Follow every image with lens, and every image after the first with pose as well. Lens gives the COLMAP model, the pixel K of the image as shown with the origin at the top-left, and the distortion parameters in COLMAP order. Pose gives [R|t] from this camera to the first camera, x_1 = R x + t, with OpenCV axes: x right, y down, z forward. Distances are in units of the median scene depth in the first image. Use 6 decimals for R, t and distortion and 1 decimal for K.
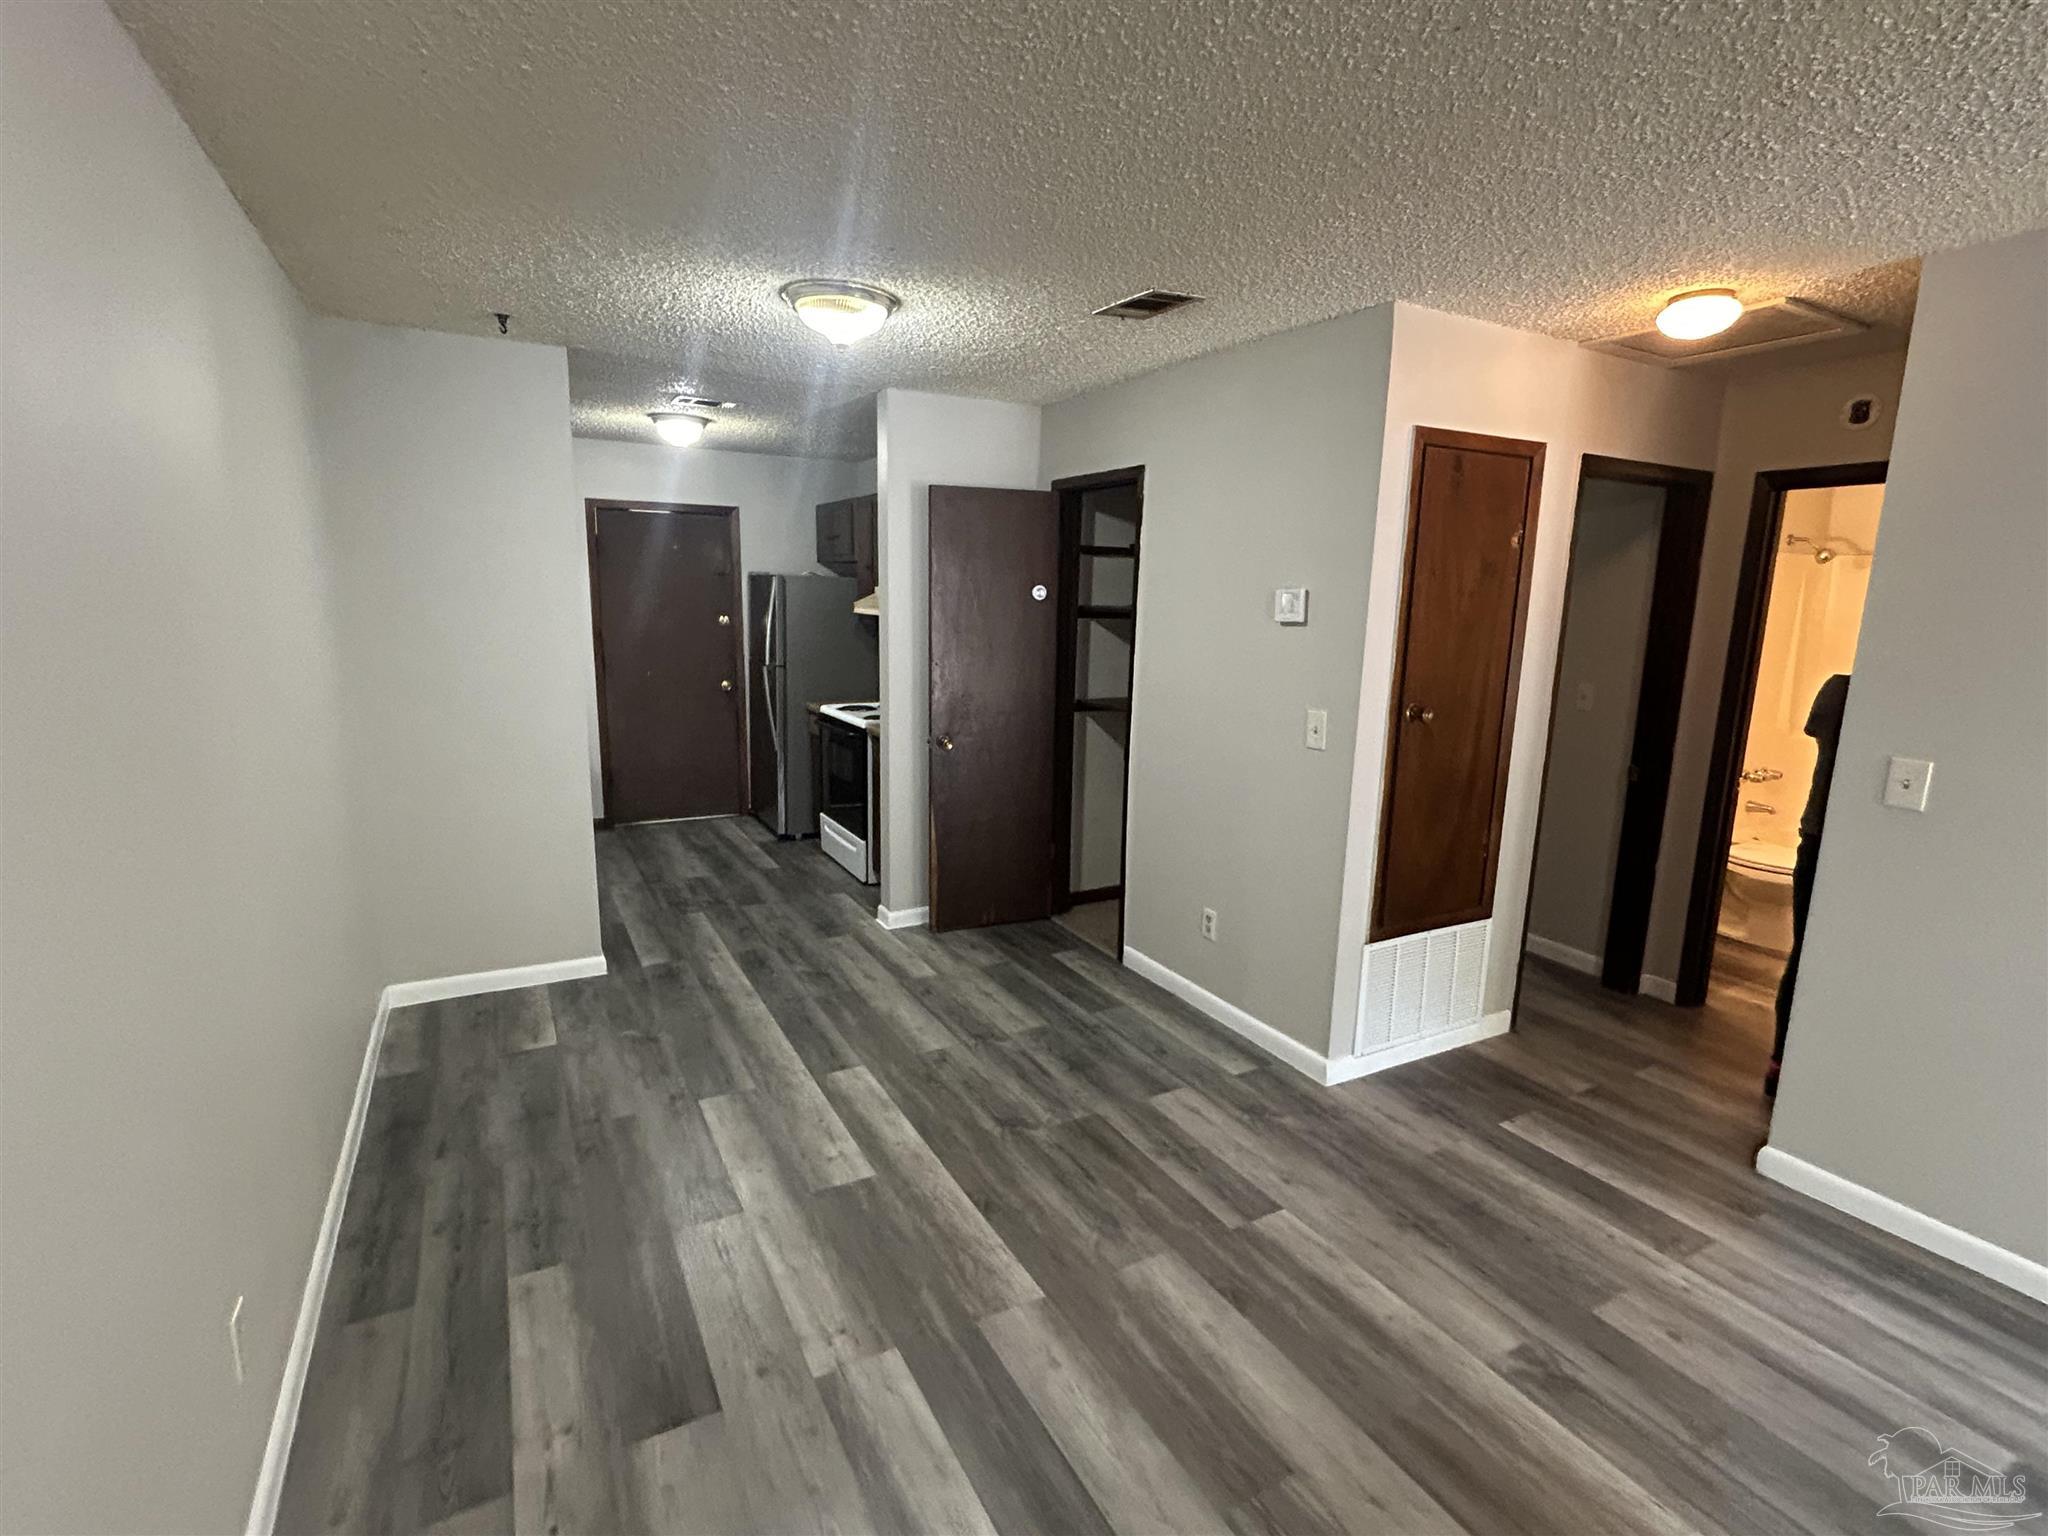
lens RADIAL K [[962.7, 0, 1023.9], [0, 962.7, 764.3], [0, 0, 1]] dist [-0.009988, 0.001236]
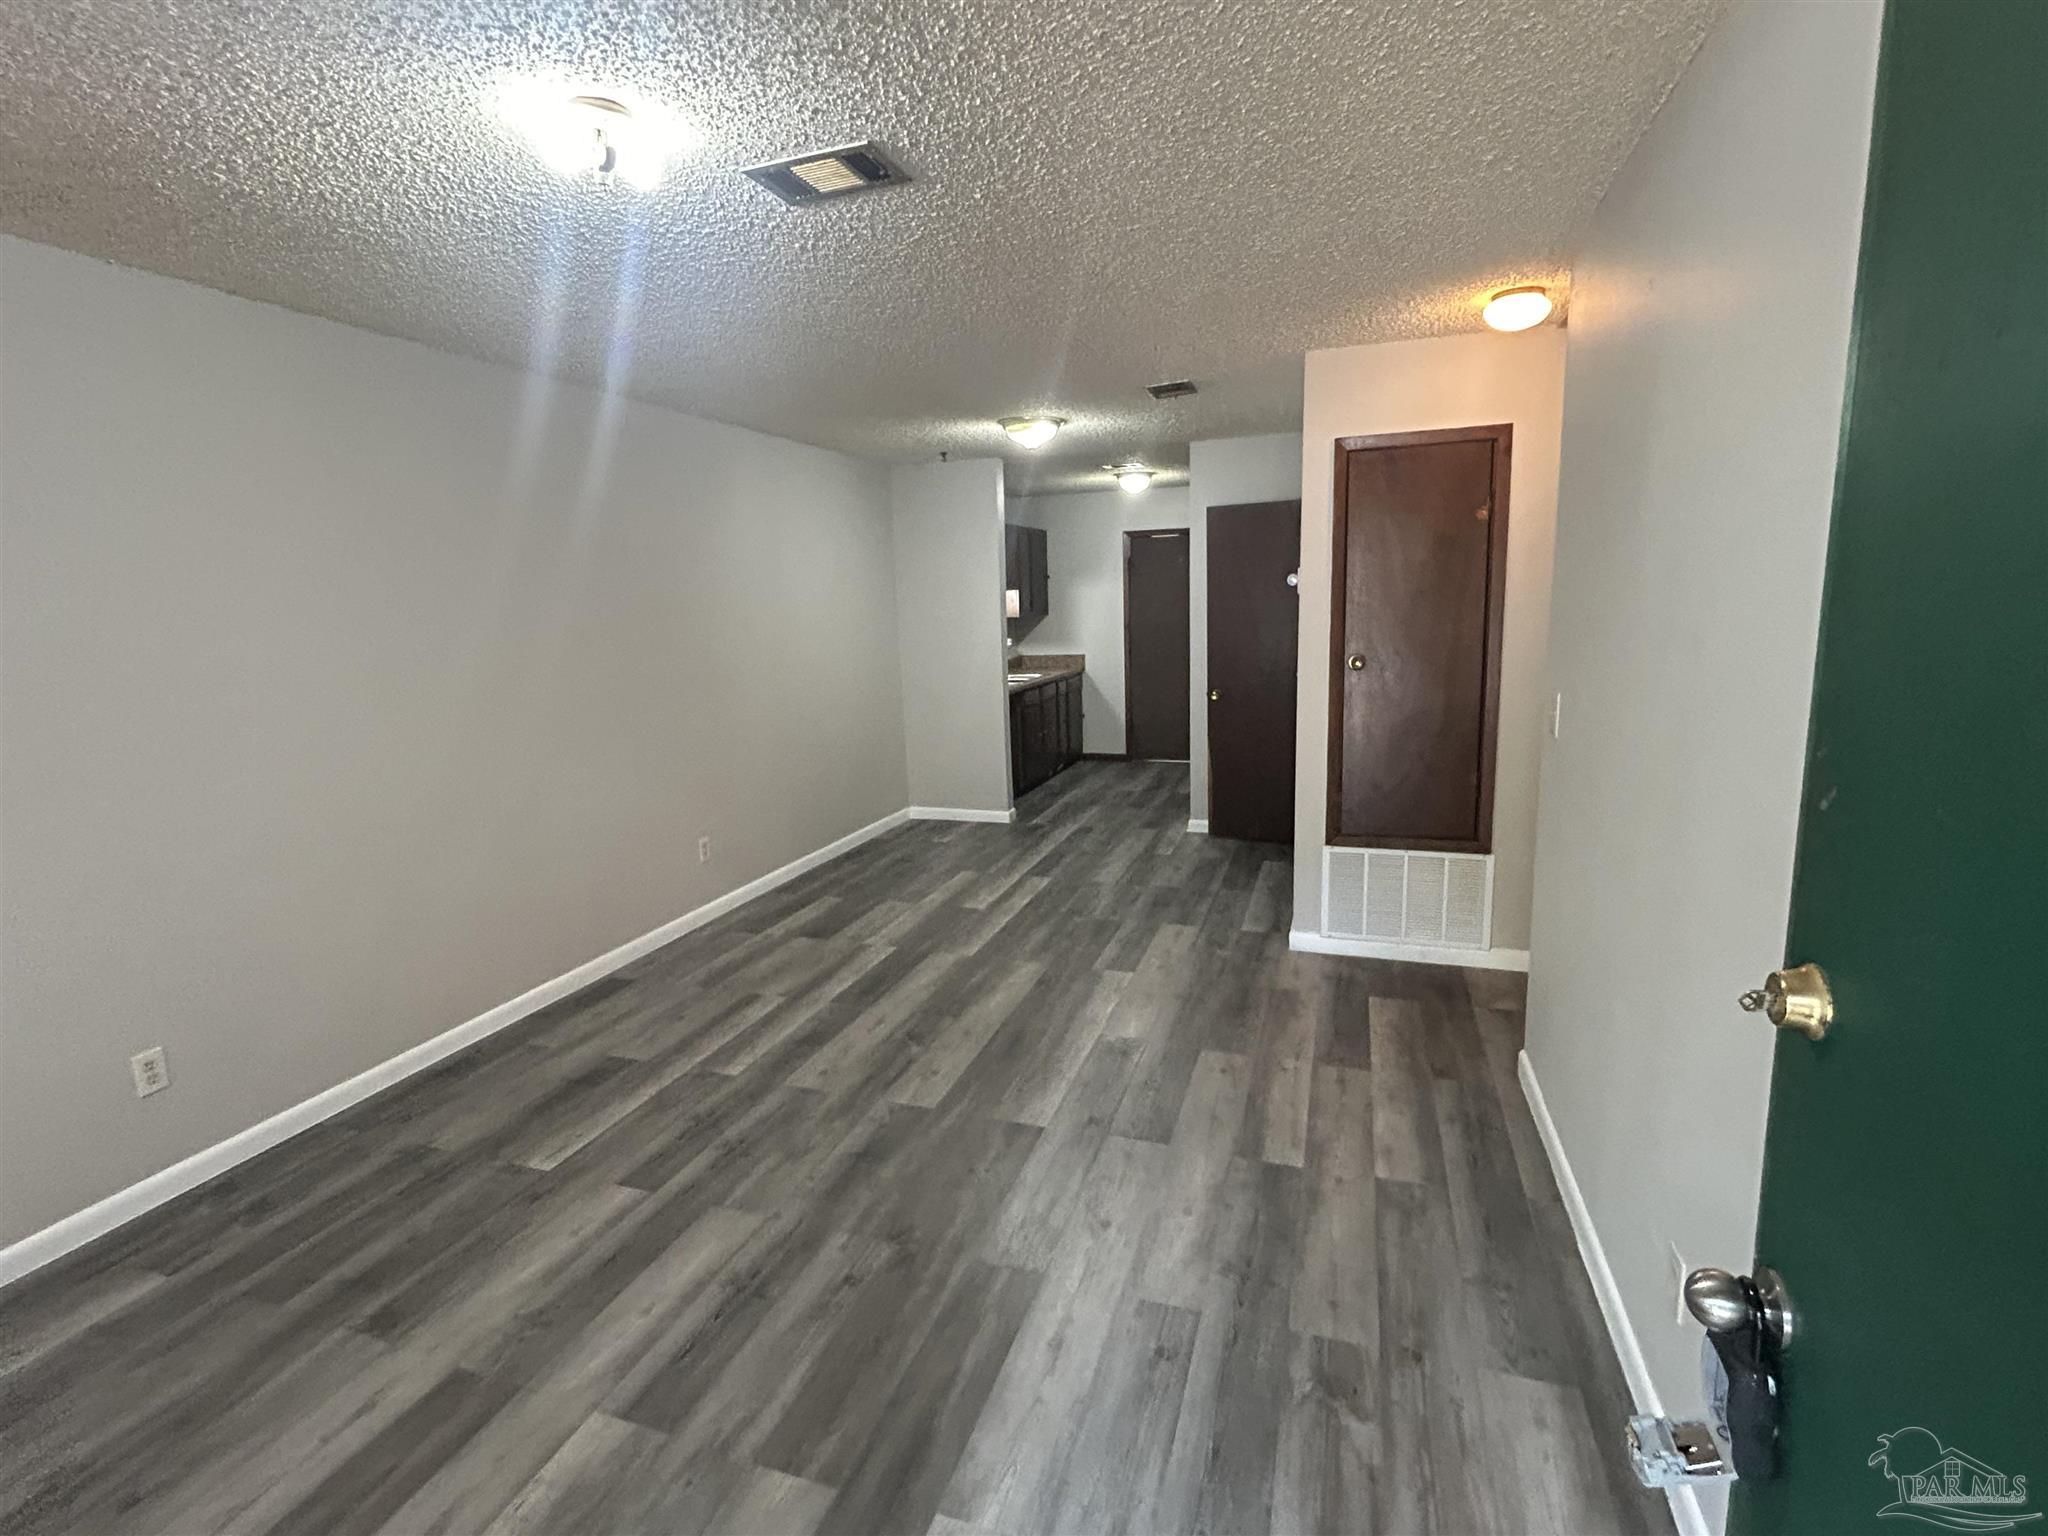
lens RADIAL K [[962.7, 0, 1029.0], [0, 962.7, 769.3], [0, 0, 1]] dist [-0.009988, 0.001236]
pose [[0.677792, 0.086335, -0.730167, 1.013239], [-0.086709, 0.995538, 0.037223, 0.073718], [0.730123, 0.038083, 0.682254, -0.159707]]
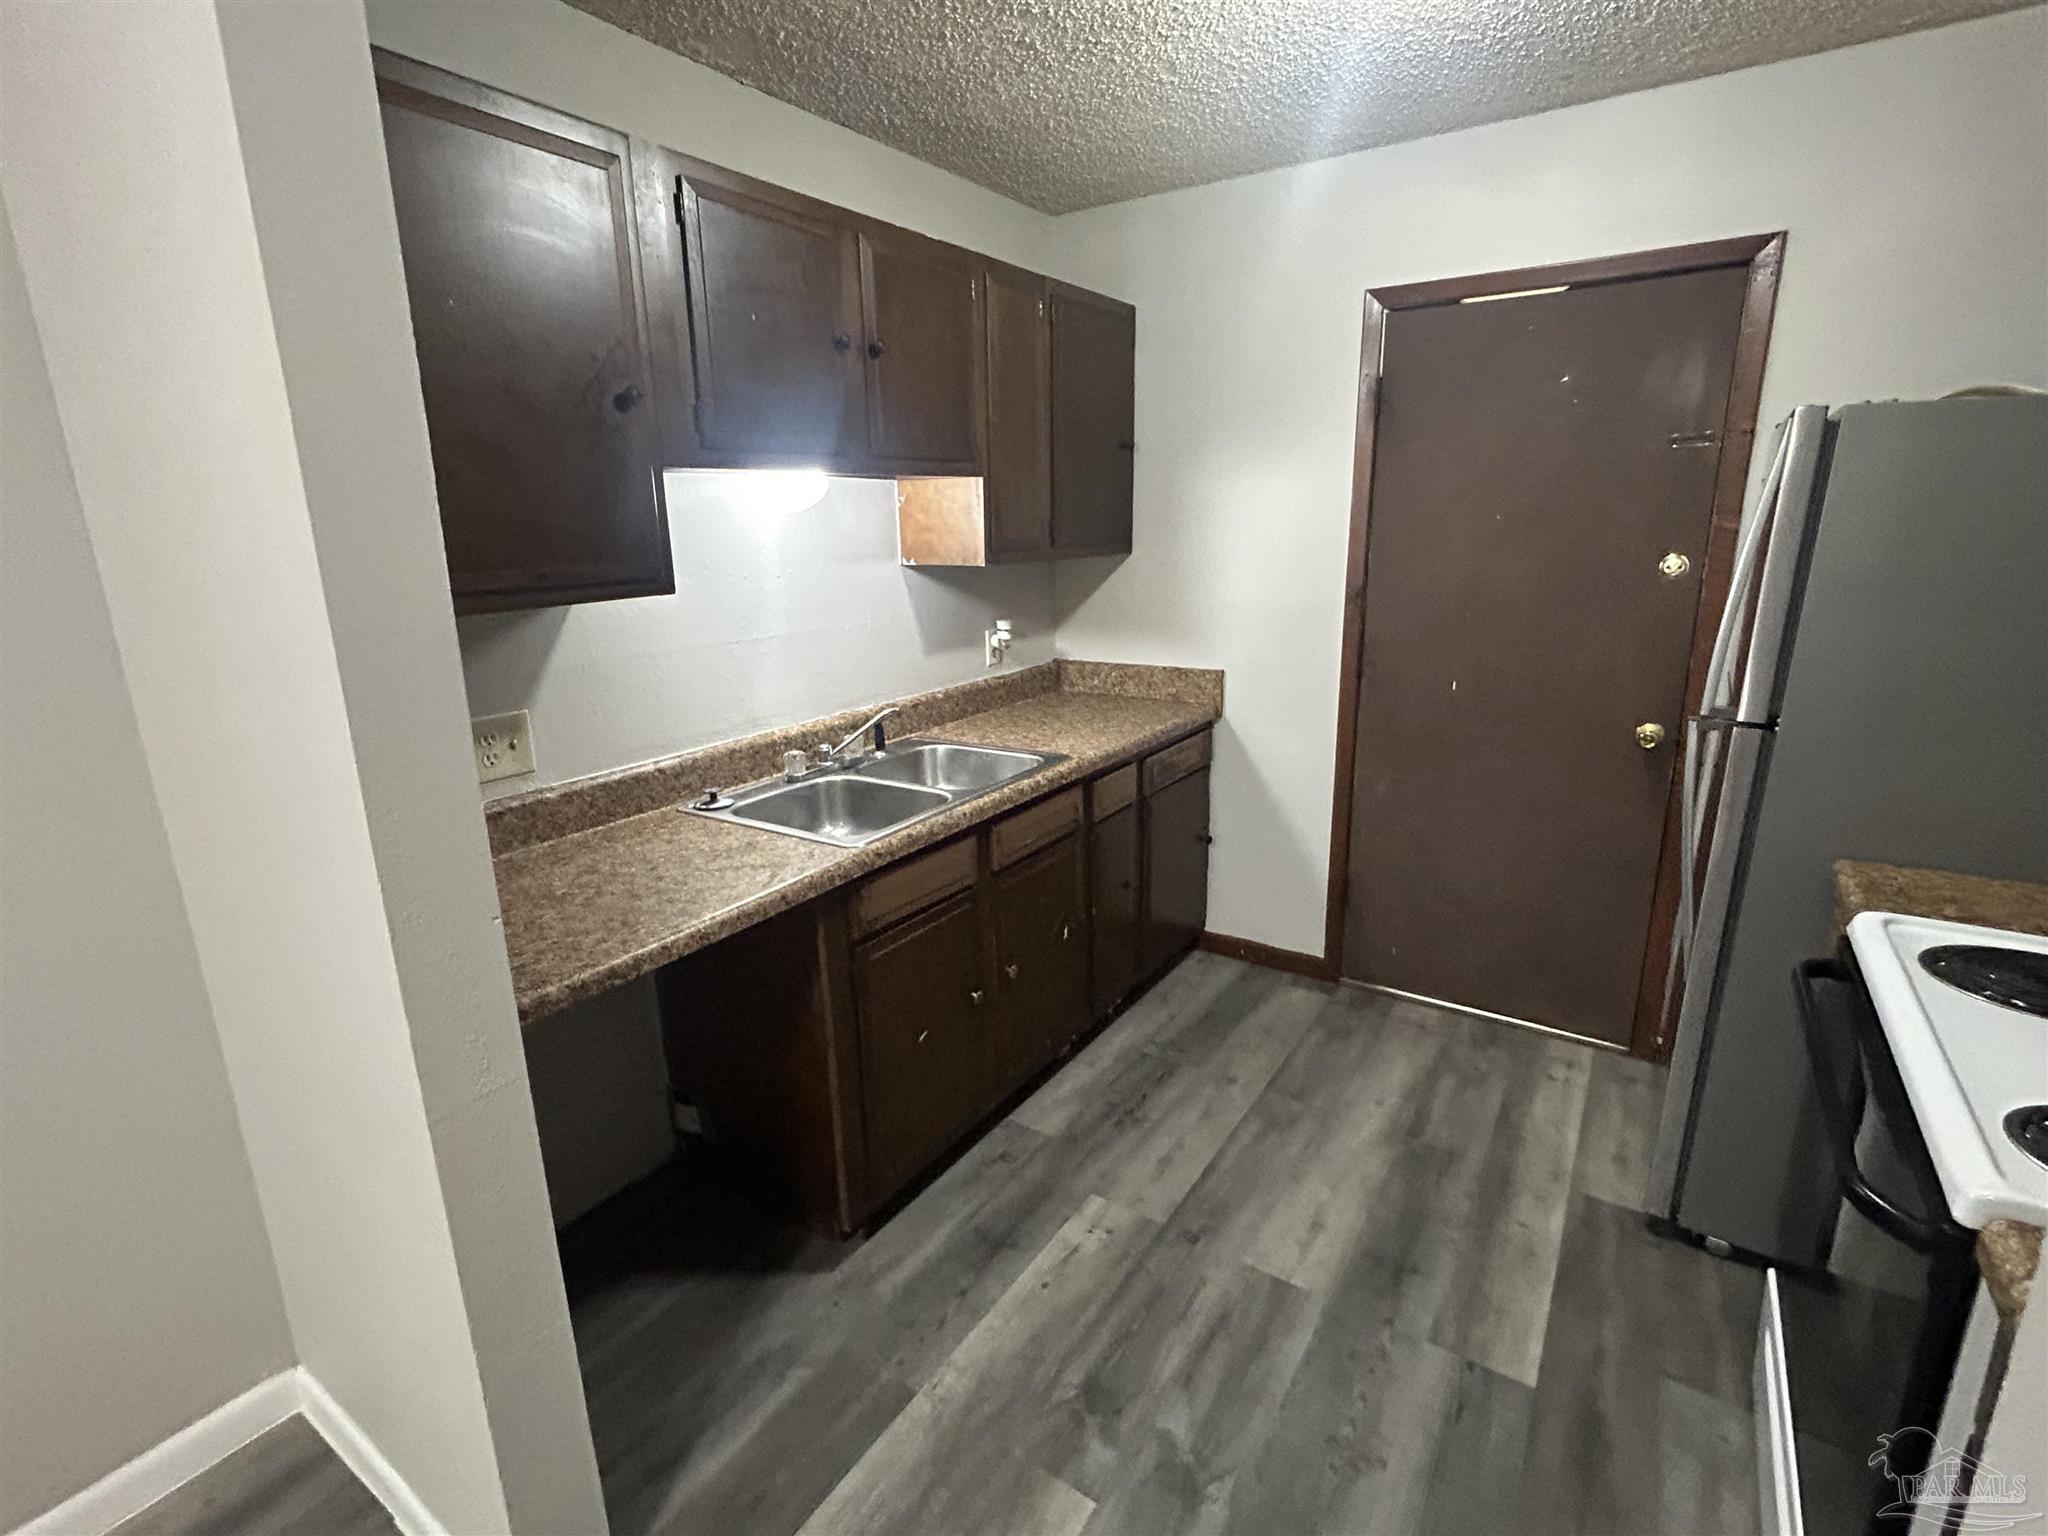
lens RADIAL K [[962.7, 0, 1029.4], [0, 962.7, 768.6], [0, 0, 1]] dist [-0.009988, 0.001236]
pose [[0.459826, 0.191322, -0.867154, -0.178207], [-0.135315, 0.980207, 0.144512, -0.187256], [0.877639, 0.050889, 0.476613, 1.225449]]
